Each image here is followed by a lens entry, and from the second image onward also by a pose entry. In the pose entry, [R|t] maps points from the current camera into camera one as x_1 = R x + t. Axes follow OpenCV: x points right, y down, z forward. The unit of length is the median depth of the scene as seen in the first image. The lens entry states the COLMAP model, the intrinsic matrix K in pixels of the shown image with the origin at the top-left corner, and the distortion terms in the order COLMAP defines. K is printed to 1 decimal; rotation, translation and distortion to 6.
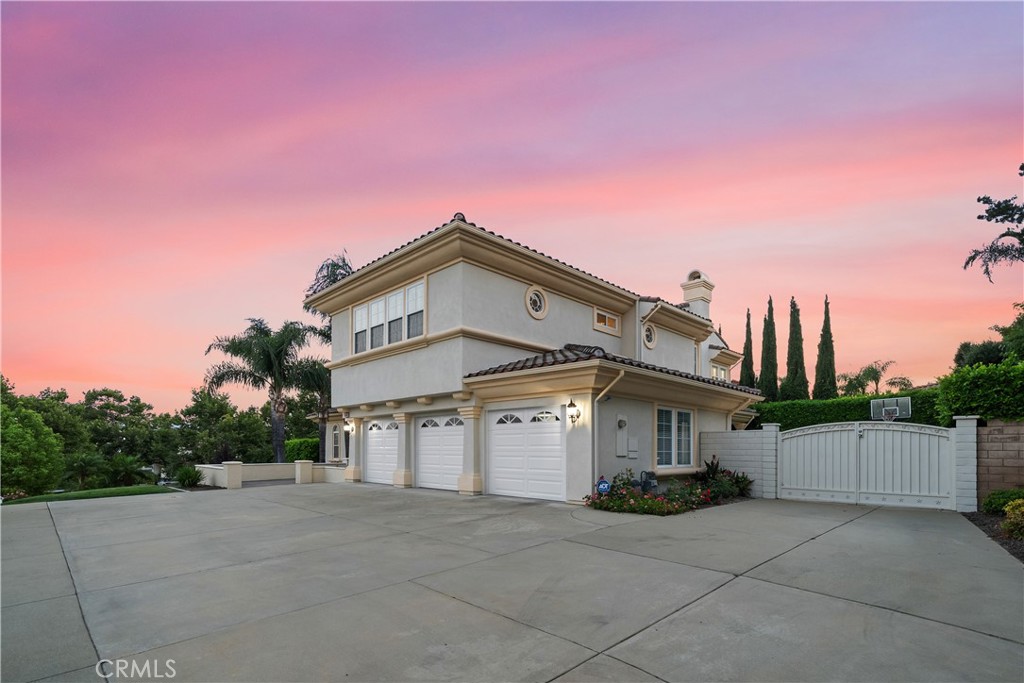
lens RADIAL K [[453.5, 0, 512.3], [0, 453.5, 342.8], [0, 0, 1]] dist [-0.000194, 0.000300]
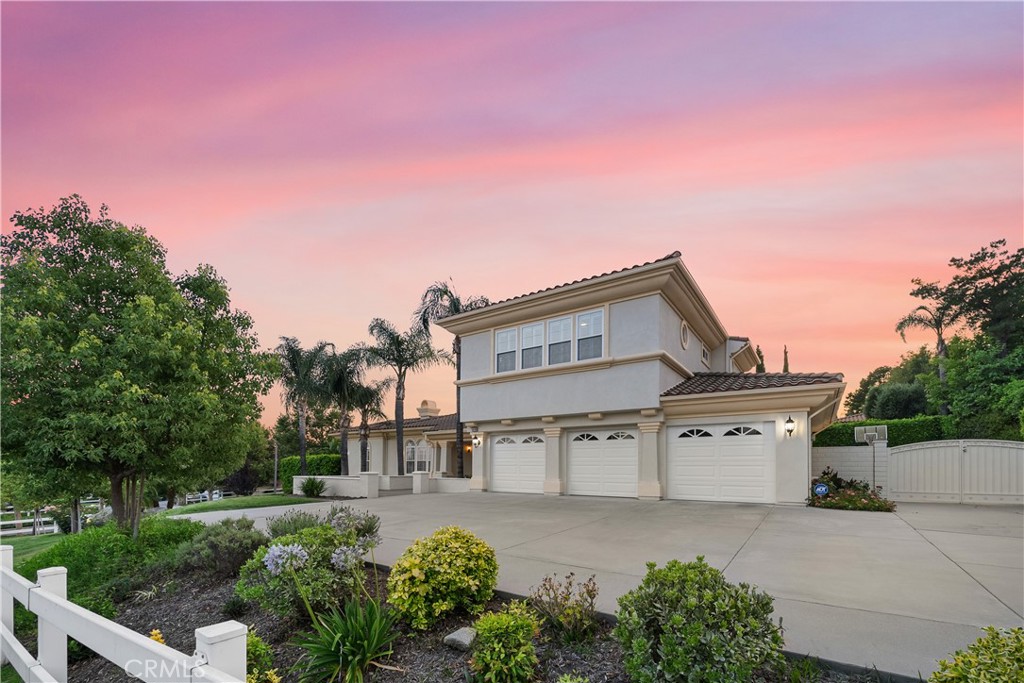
lens RADIAL K [[394.5, 0, 514.3], [0, 394.5, 371.0], [0, 0, 1]] dist [-0.008465, -0.000374]
pose [[0.986759, 0.045729, 0.155612, -0.508047], [-0.043586, 0.998902, -0.017159, 0.038395], [-0.156226, 0.010149, 0.987669, 0.067808]]
